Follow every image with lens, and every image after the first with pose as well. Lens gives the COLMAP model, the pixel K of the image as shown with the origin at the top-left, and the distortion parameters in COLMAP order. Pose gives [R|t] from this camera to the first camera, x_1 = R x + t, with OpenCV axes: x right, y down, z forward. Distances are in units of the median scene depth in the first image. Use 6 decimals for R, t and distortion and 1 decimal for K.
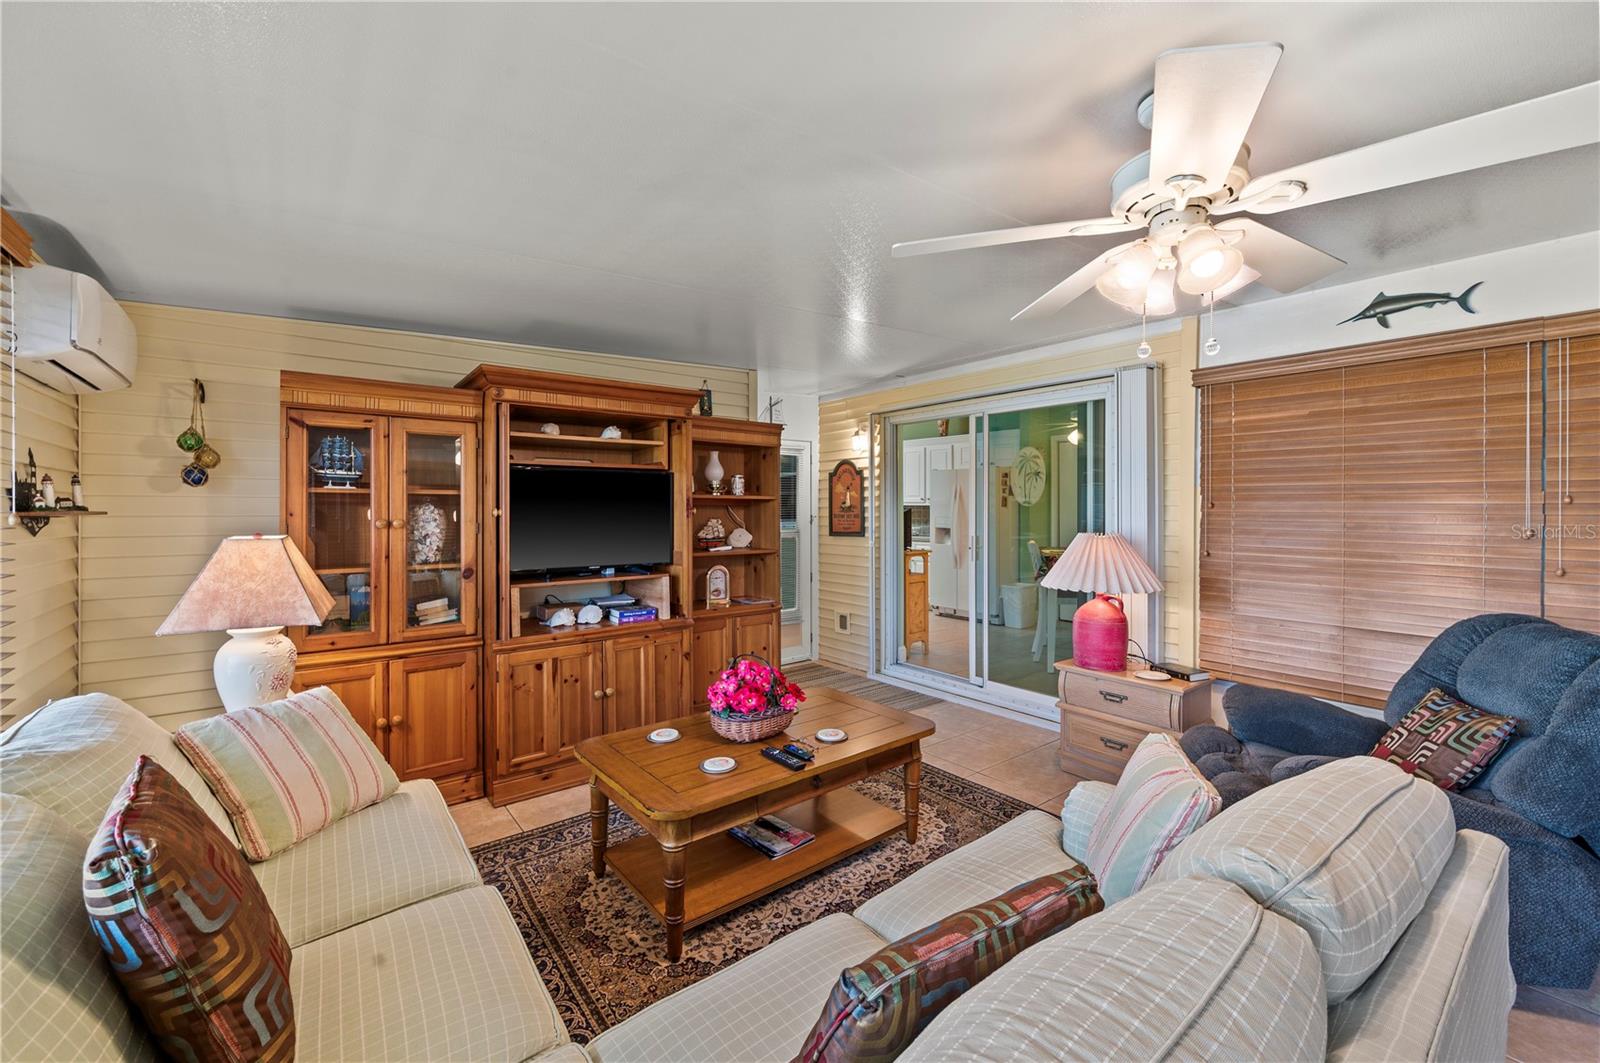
lens RADIAL K [[642.2, 0, 798.4], [0, 642.2, 526.4], [0, 0, 1]] dist [0.001015, -0.000056]
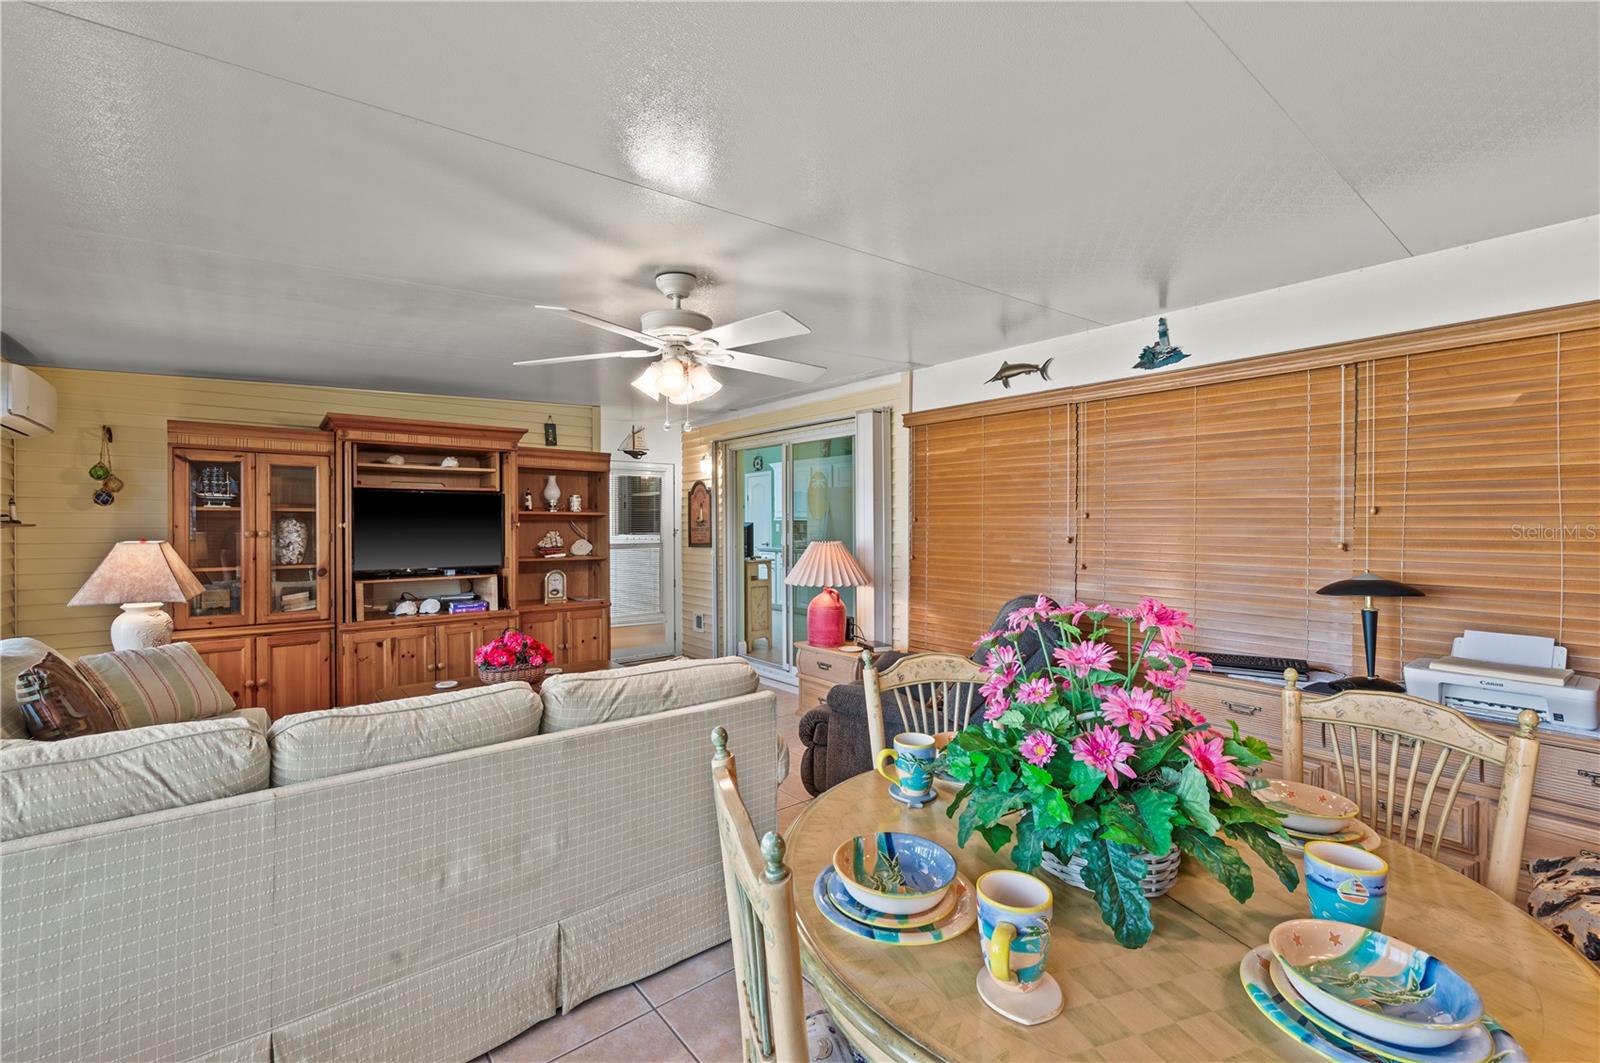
lens RADIAL K [[673.3, 0, 803.9], [0, 673.3, 546.4], [0, 0, 1]] dist [0.001905, 0.000239]
pose [[0.999809, -0.001272, 0.019484, 0.433976], [0.001176, 0.999987, 0.004946, 0.015020], [-0.019490, -0.004922, 0.999798, -0.383535]]
